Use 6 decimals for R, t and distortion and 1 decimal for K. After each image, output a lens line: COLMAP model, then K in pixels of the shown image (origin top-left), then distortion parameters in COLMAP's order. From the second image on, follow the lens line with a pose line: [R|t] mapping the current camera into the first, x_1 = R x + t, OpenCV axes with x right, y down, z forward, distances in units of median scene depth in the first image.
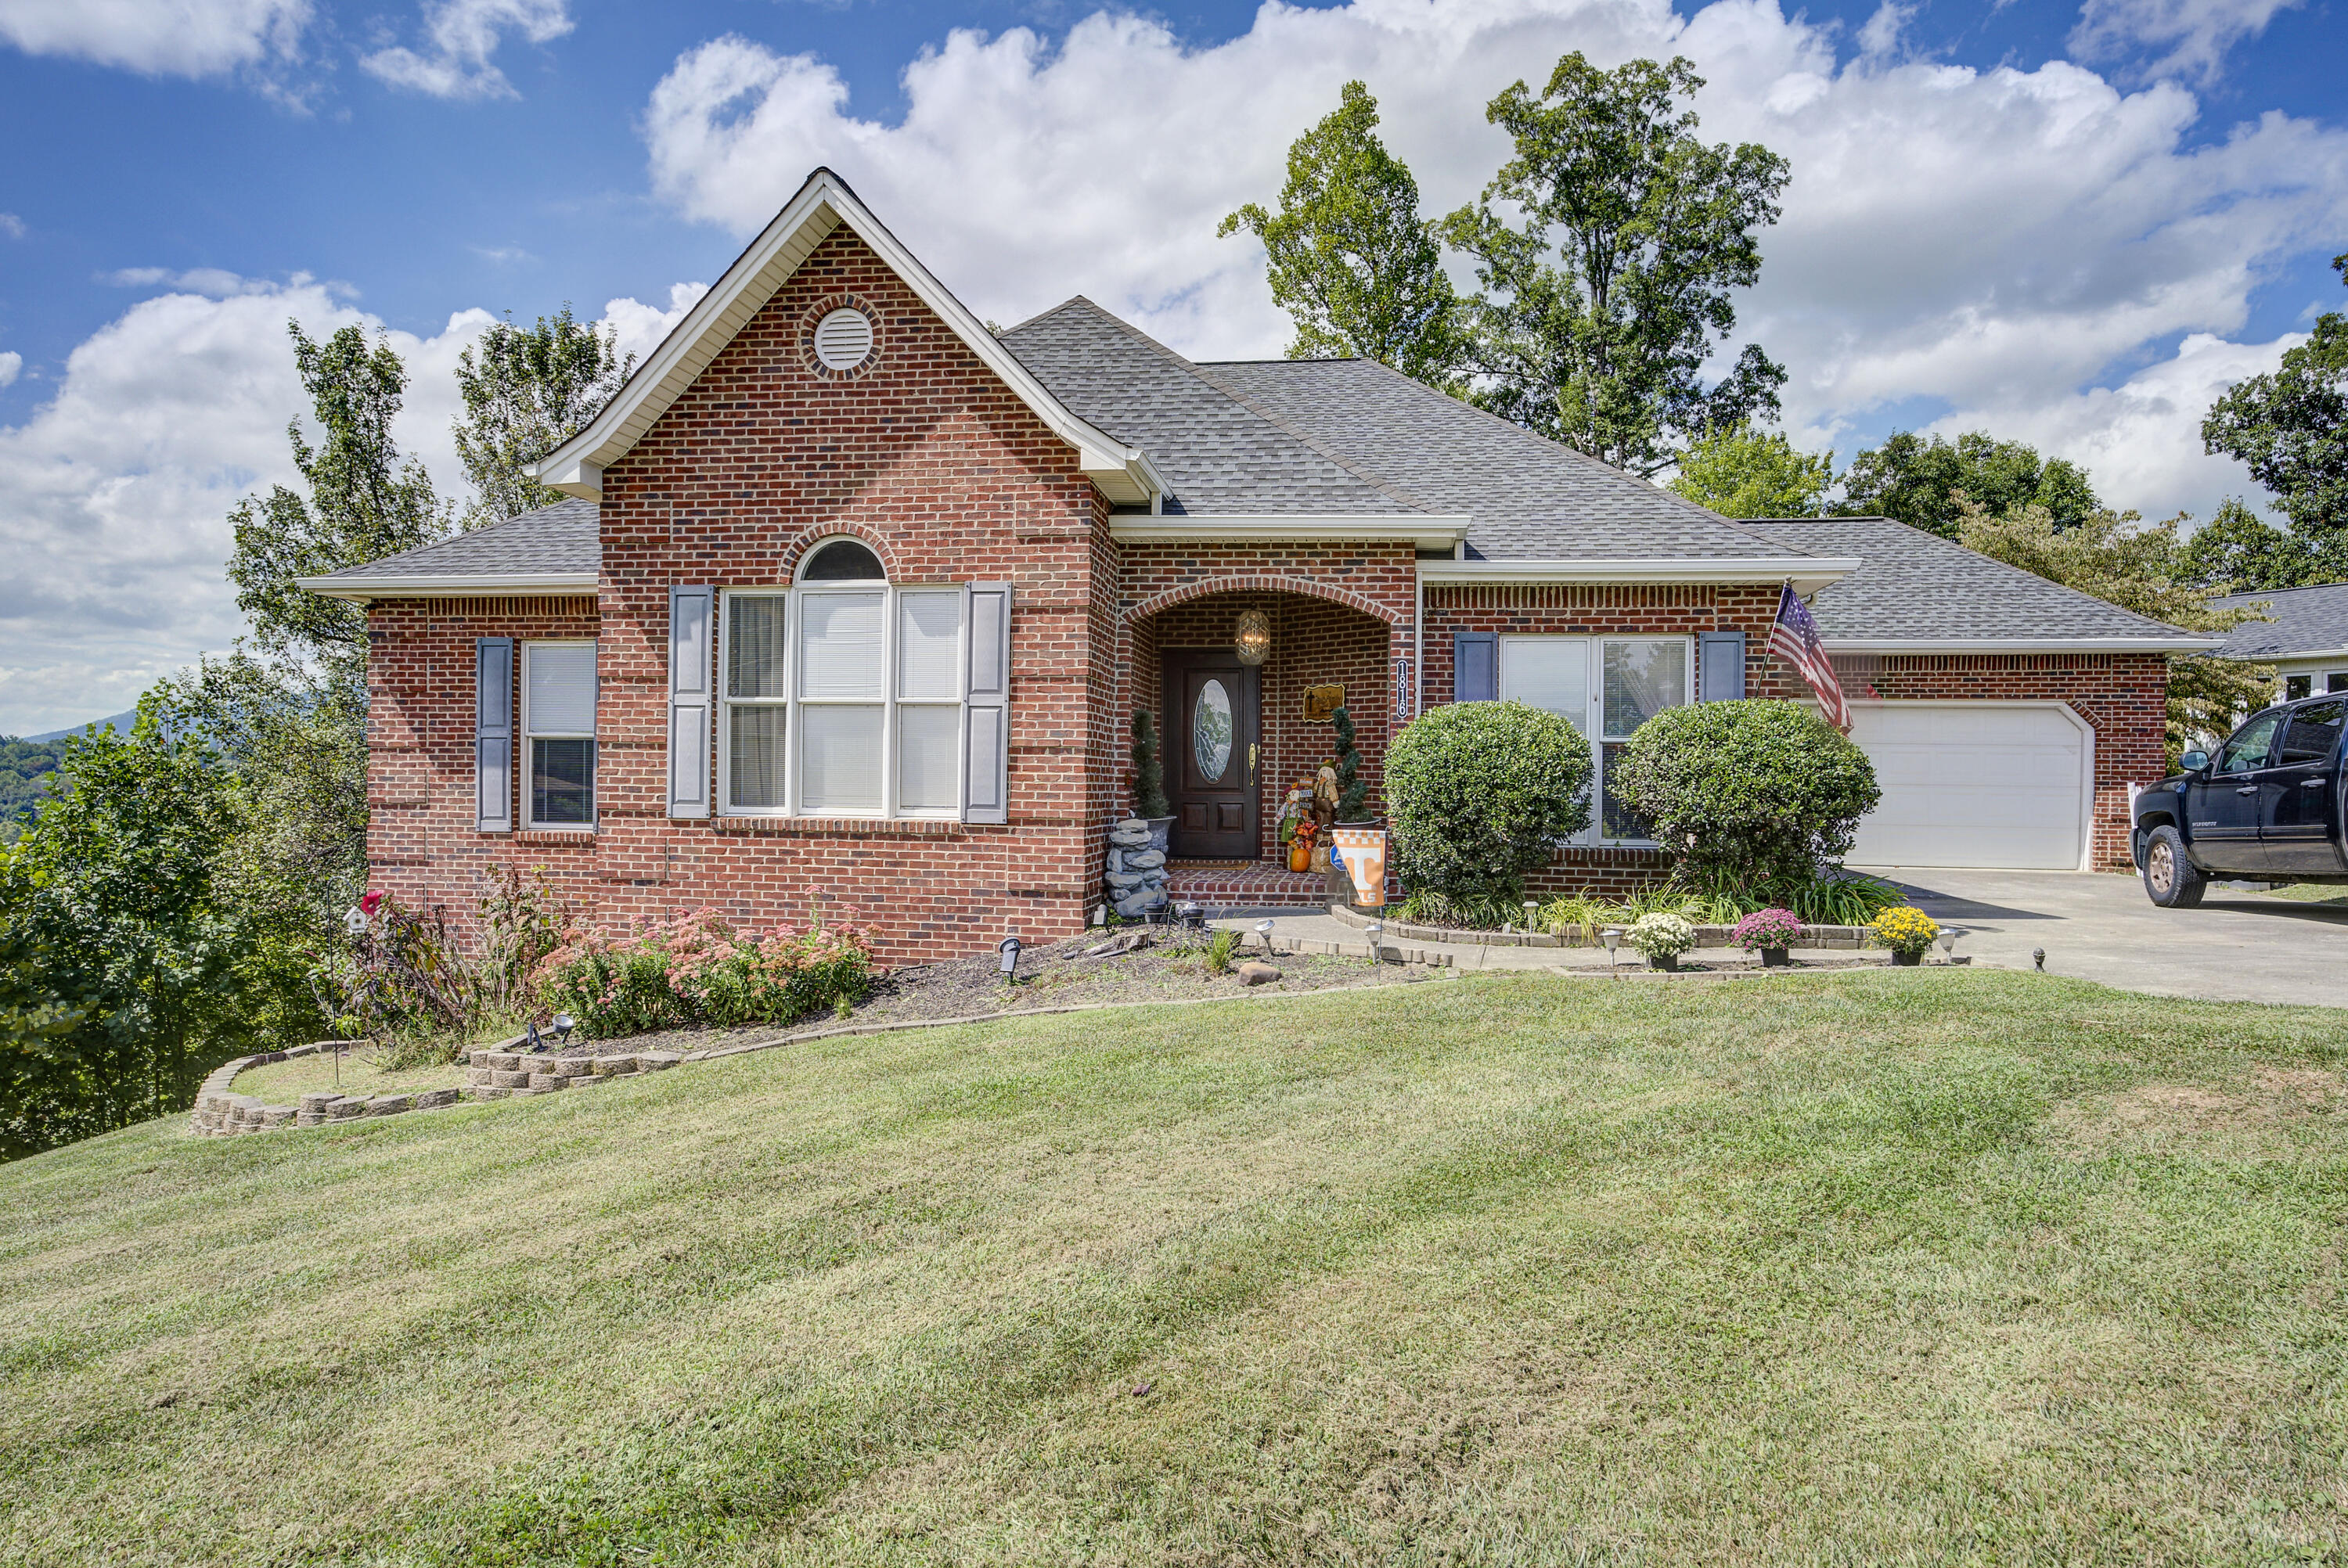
lens RADIAL K [[1453.9, 0, 1183.8], [0, 1453.9, 772.6], [0, 0, 1]] dist [-0.005632, 0.028542]
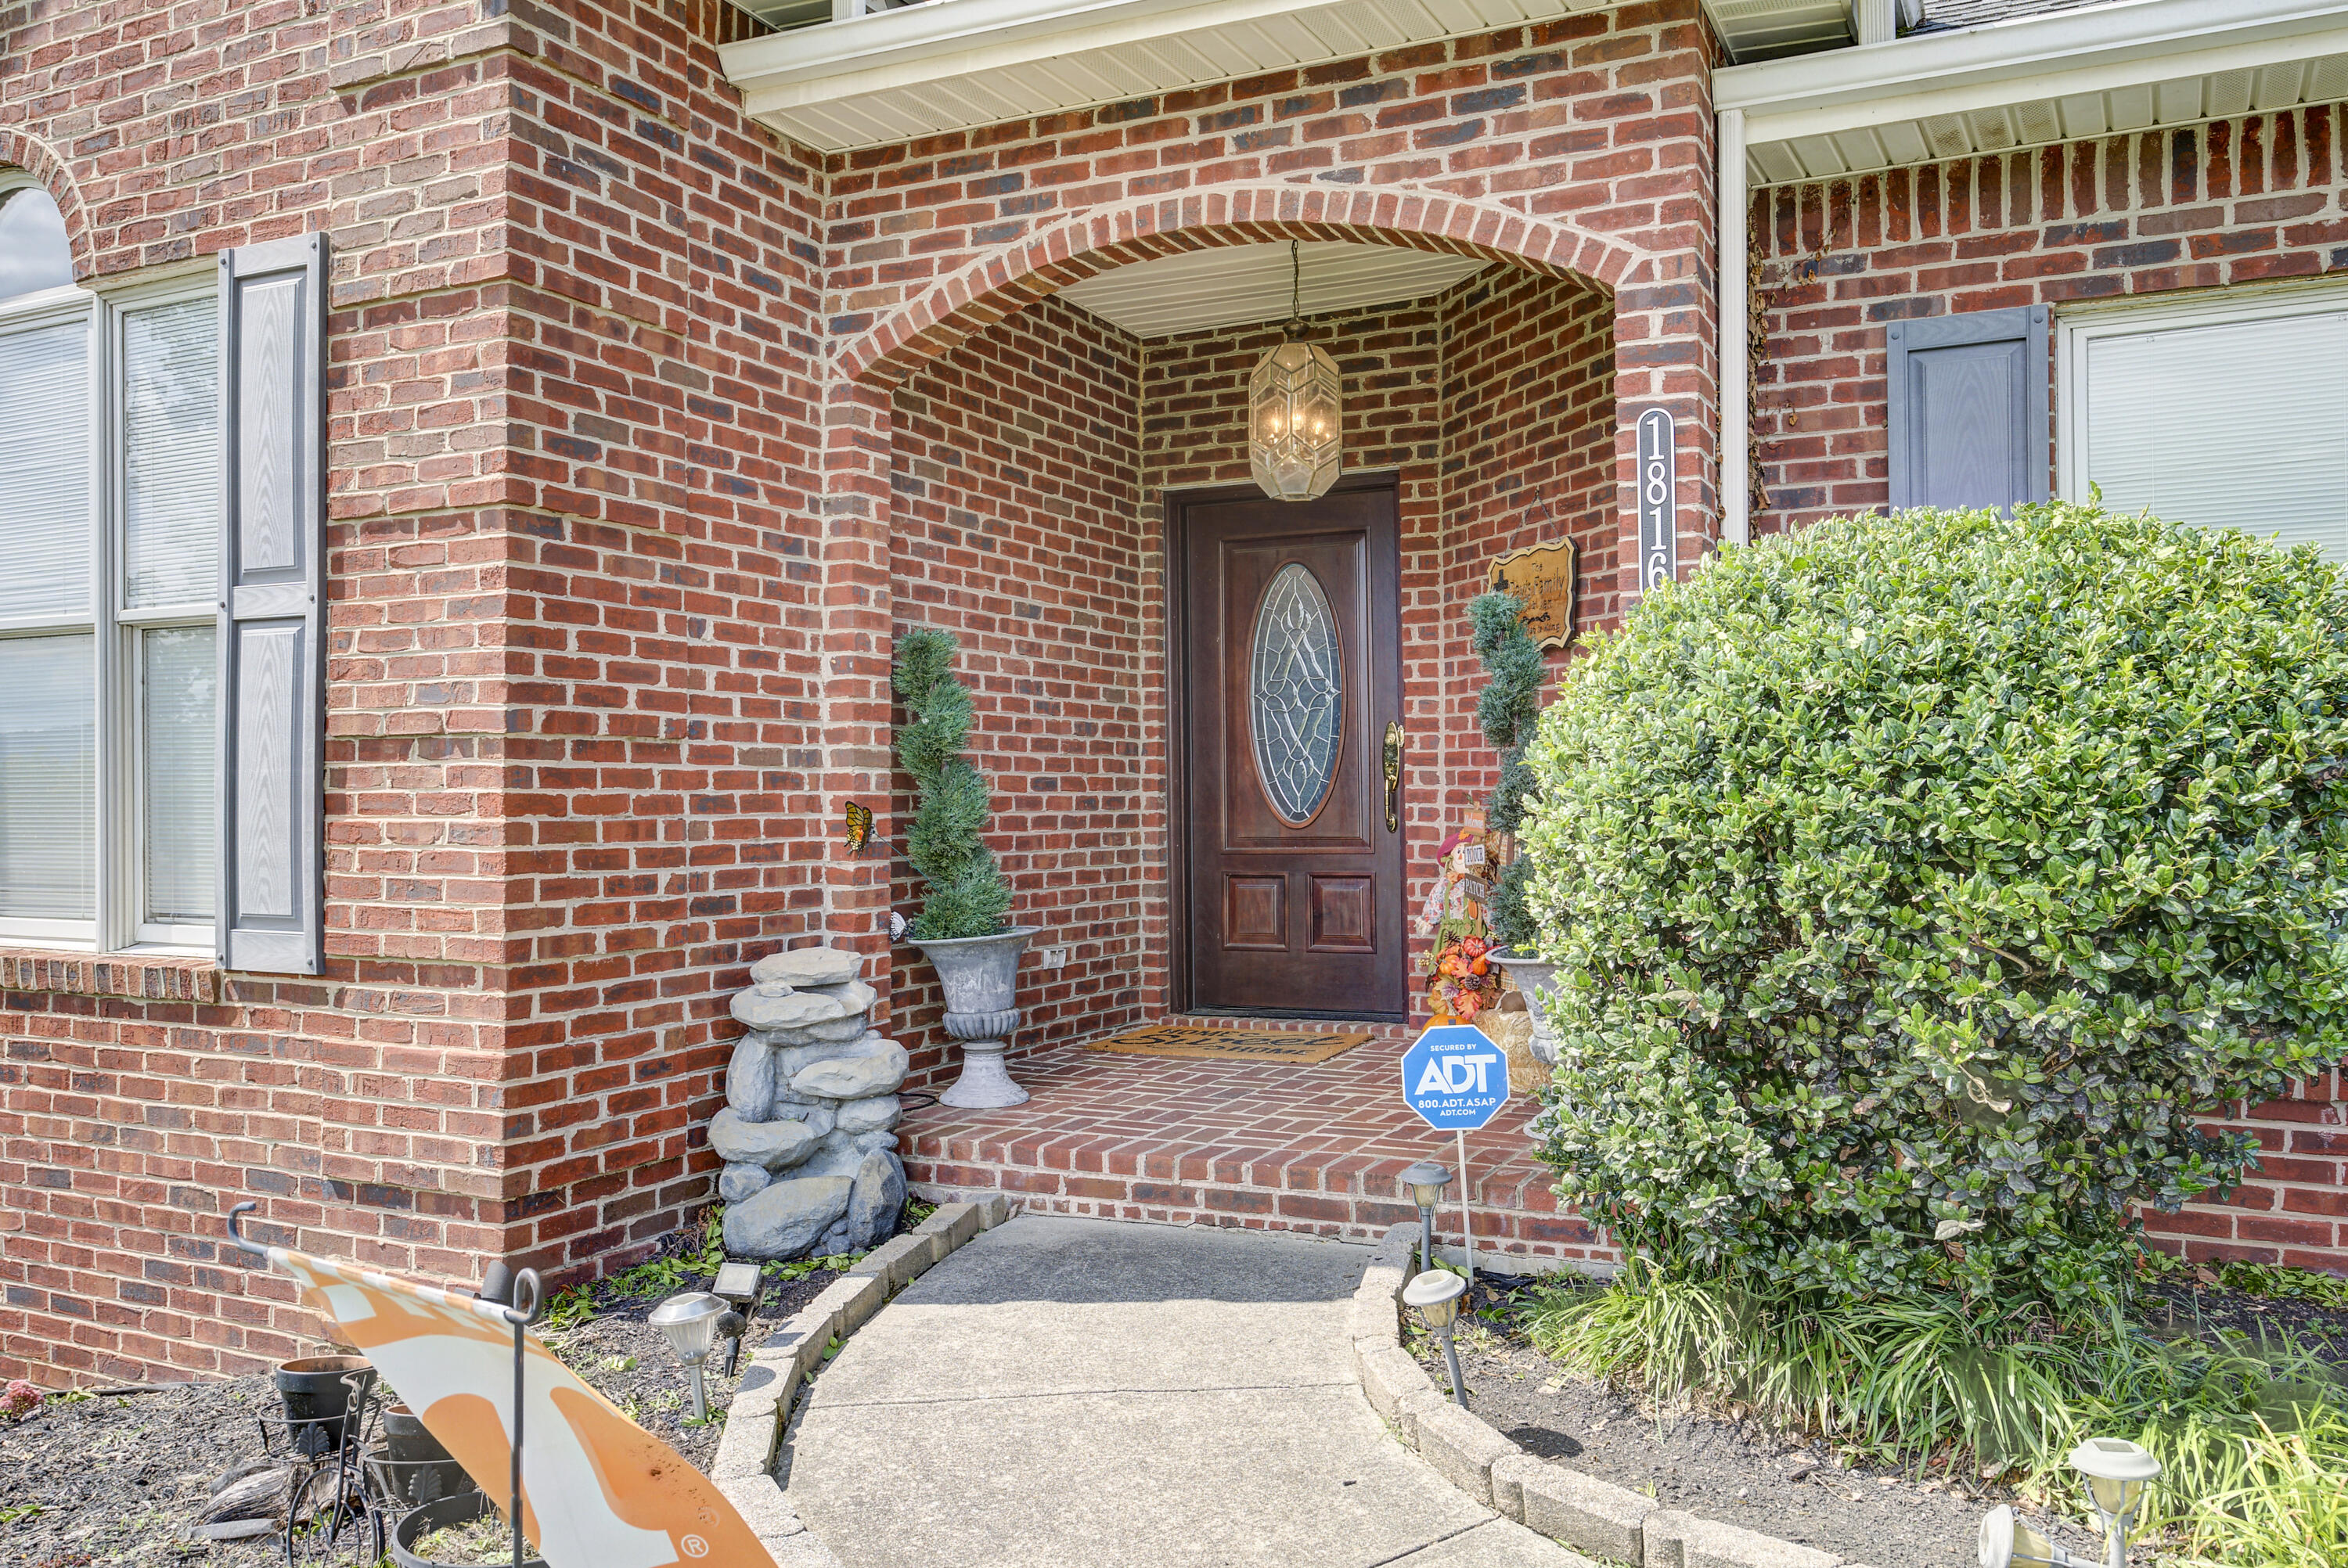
lens RADIAL K [[1779.4, 0, 1140.9], [0, 1779.4, 777.2], [0, 0, 1]] dist [0.024414, 0.003496]
pose [[0.940986, -0.020225, -0.337841, 0.171907], [0.017497, 0.999785, -0.011118, -0.001237], [0.337993, 0.004551, 0.941138, 0.627050]]
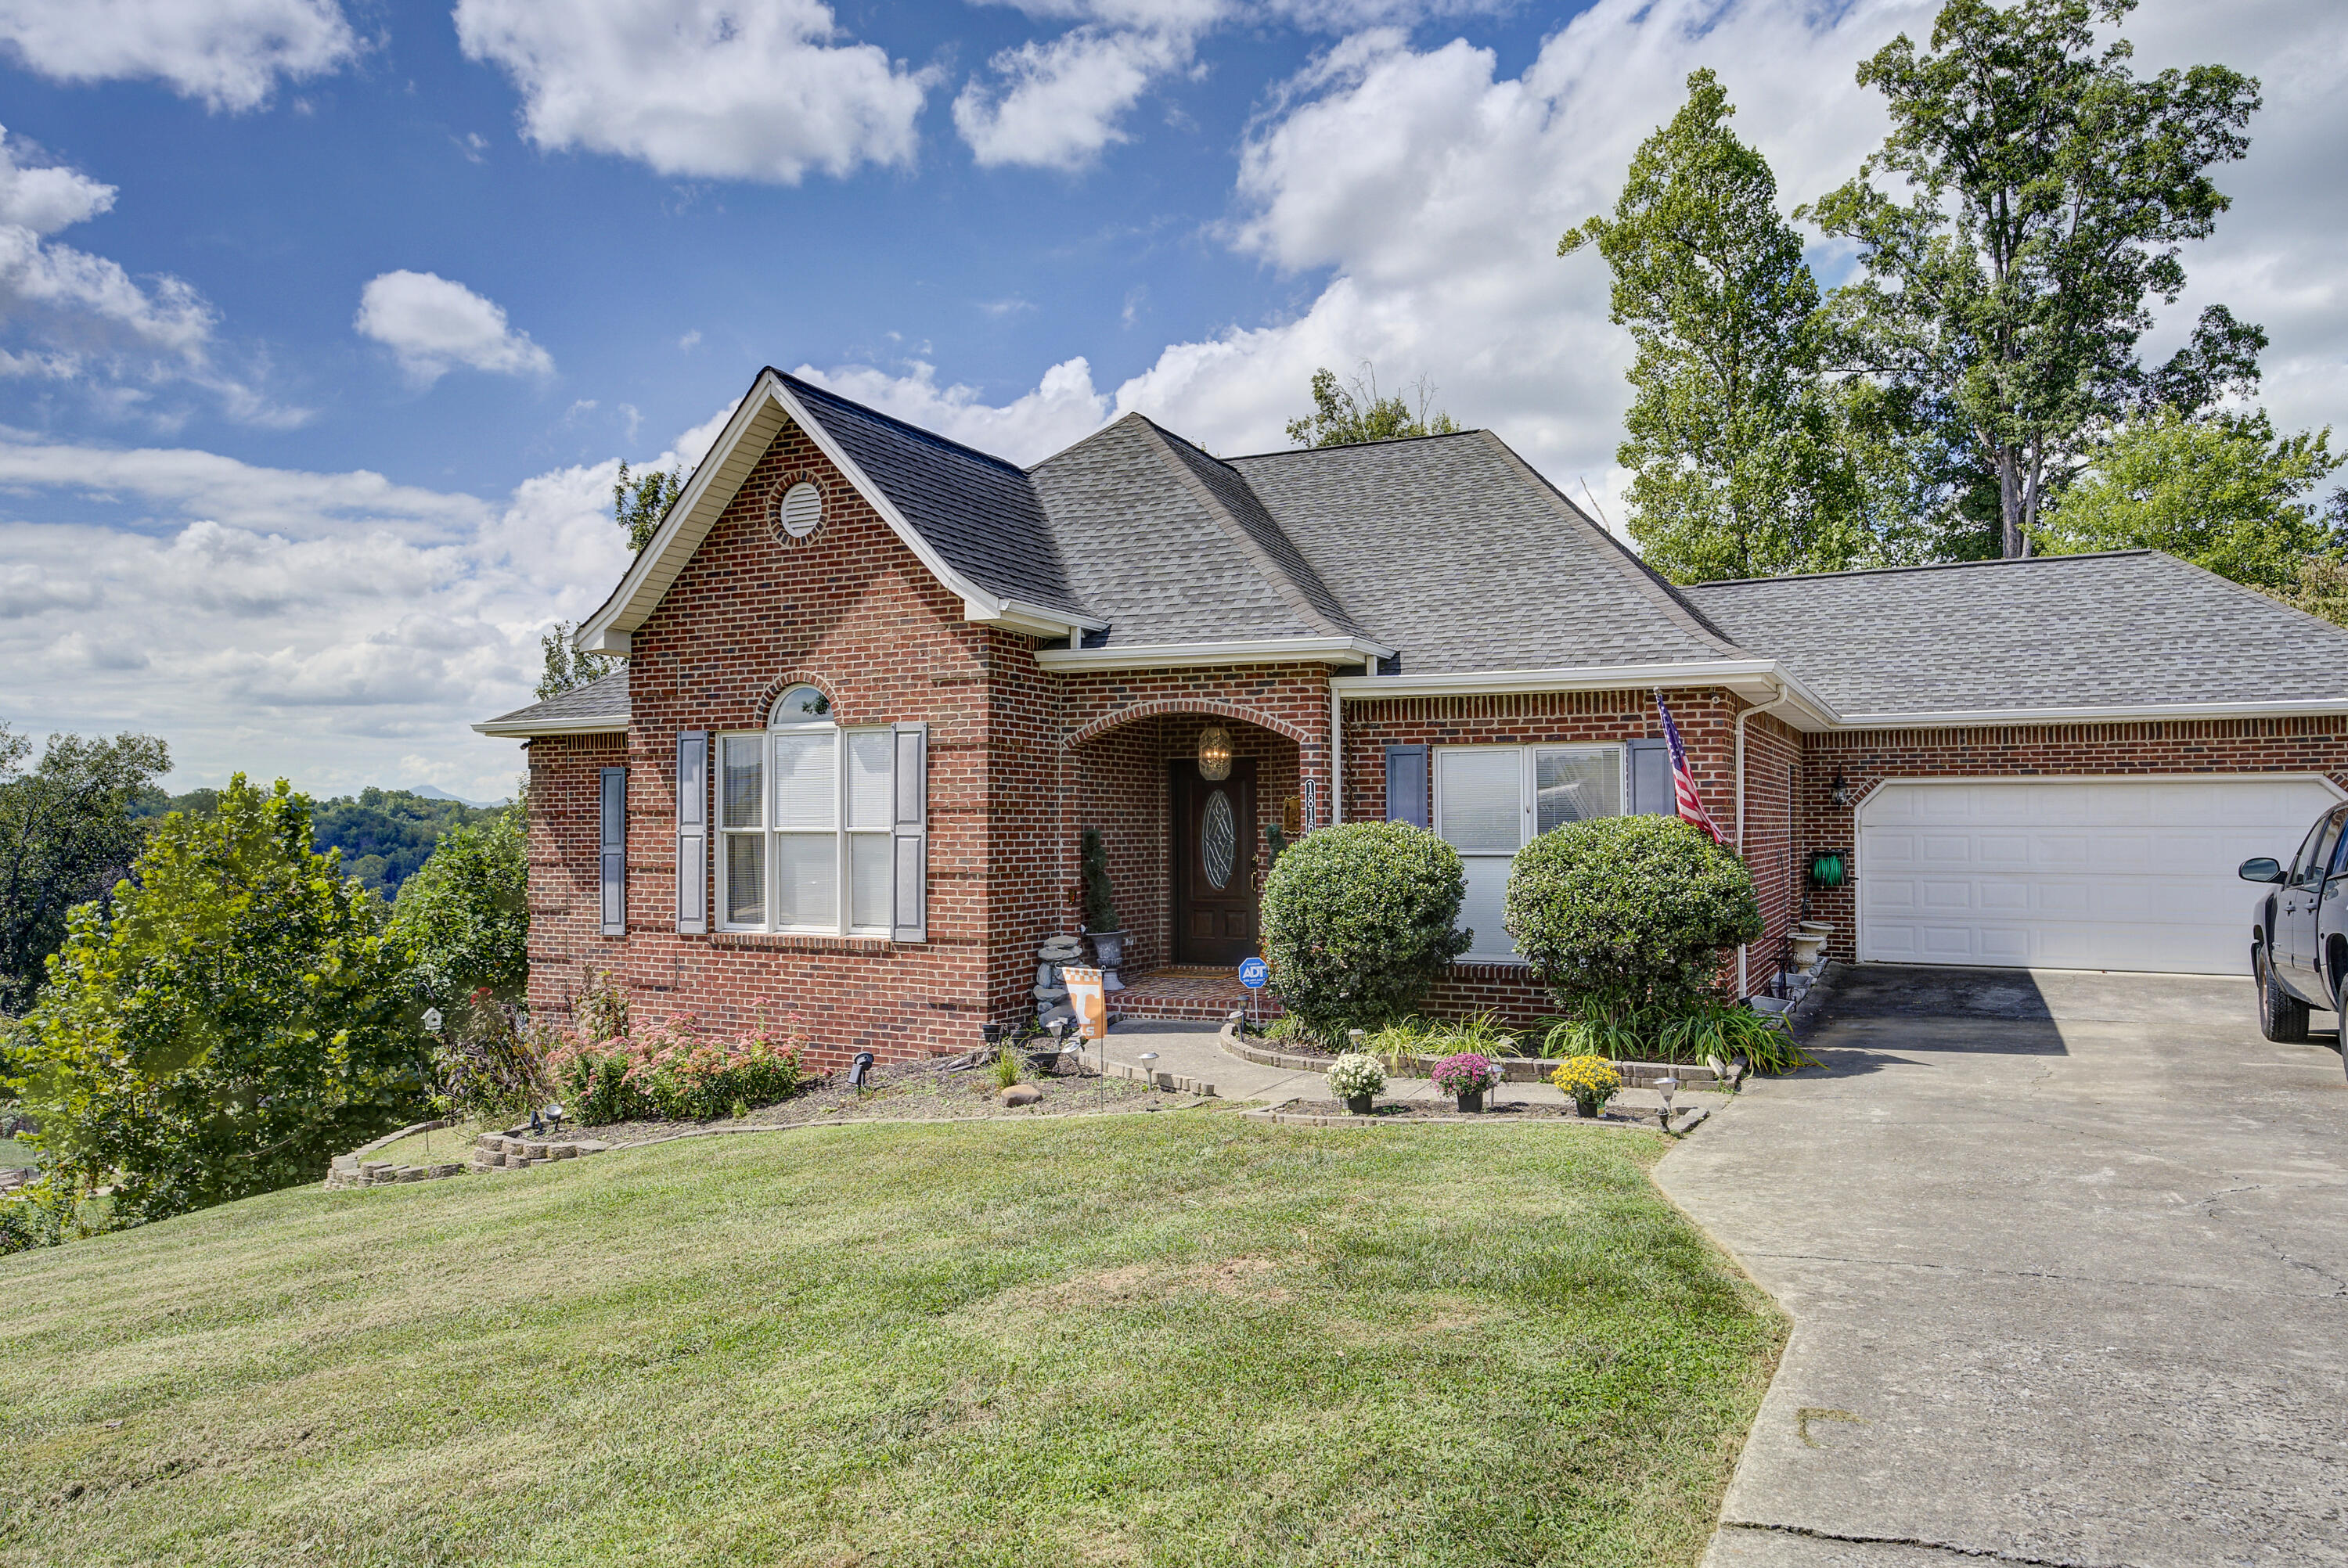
lens RADIAL K [[1570.7, 0, 1203.2], [0, 1570.7, 790.3], [0, 0, 1]] dist [-0.012641, 0.030467]
pose [[0.954068, -0.021876, -0.298790, 0.400450], [0.016862, 0.999671, -0.019347, -0.048957], [0.299115, 0.013421, 0.954123, -0.062429]]
